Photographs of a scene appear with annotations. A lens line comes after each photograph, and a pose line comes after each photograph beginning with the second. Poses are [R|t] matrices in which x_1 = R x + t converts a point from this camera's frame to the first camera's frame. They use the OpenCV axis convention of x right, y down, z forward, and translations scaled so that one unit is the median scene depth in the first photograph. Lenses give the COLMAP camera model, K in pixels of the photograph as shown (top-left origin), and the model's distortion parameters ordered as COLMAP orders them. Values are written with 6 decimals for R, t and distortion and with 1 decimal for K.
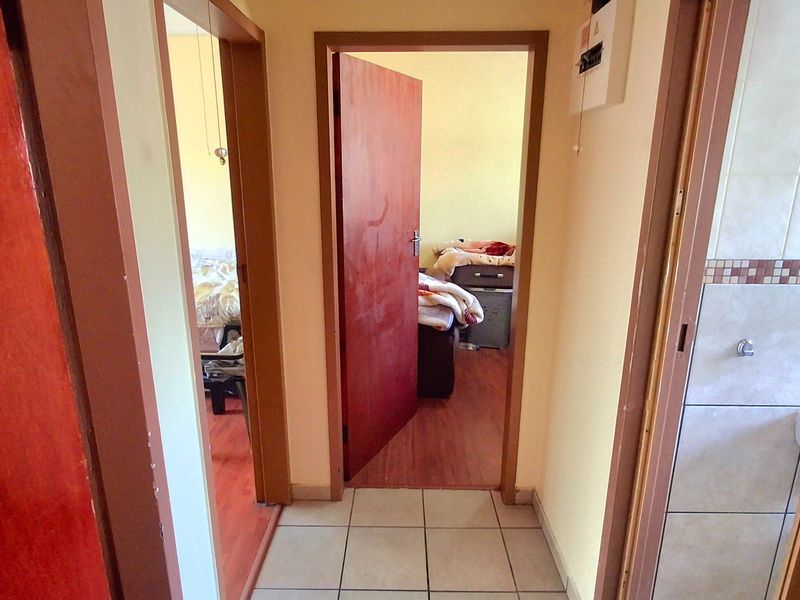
lens RADIAL K [[487.0, 0, 399.6], [0, 487.0, 298.2], [0, 0, 1]] dist [-0.004283, 0.009608]
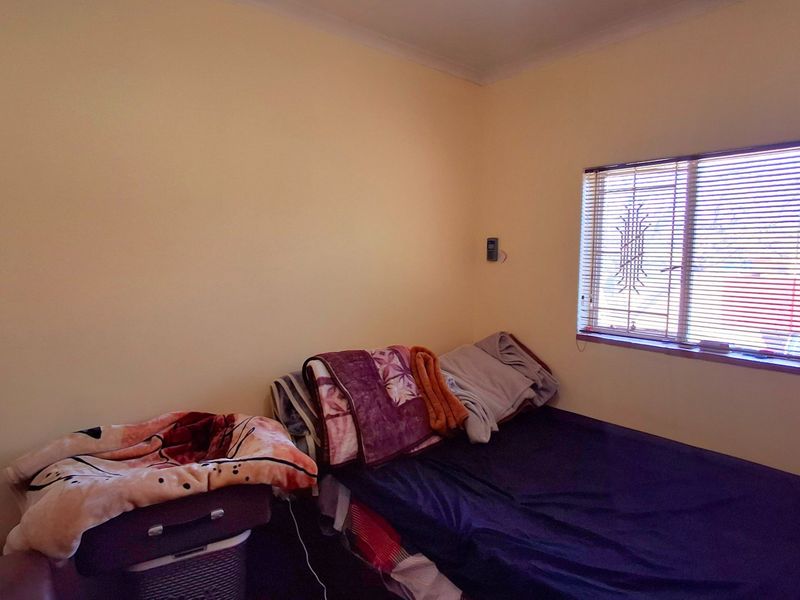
lens RADIAL K [[487.0, 0, 400.0], [0, 487.0, 299.2], [0, 0, 1]] dist [-0.004283, 0.009608]
pose [[0.755881, -0.062147, 0.651753, 0.067946], [0.162894, 0.982032, -0.095278, -0.157939], [-0.634121, 0.178185, 0.752423, 0.560607]]
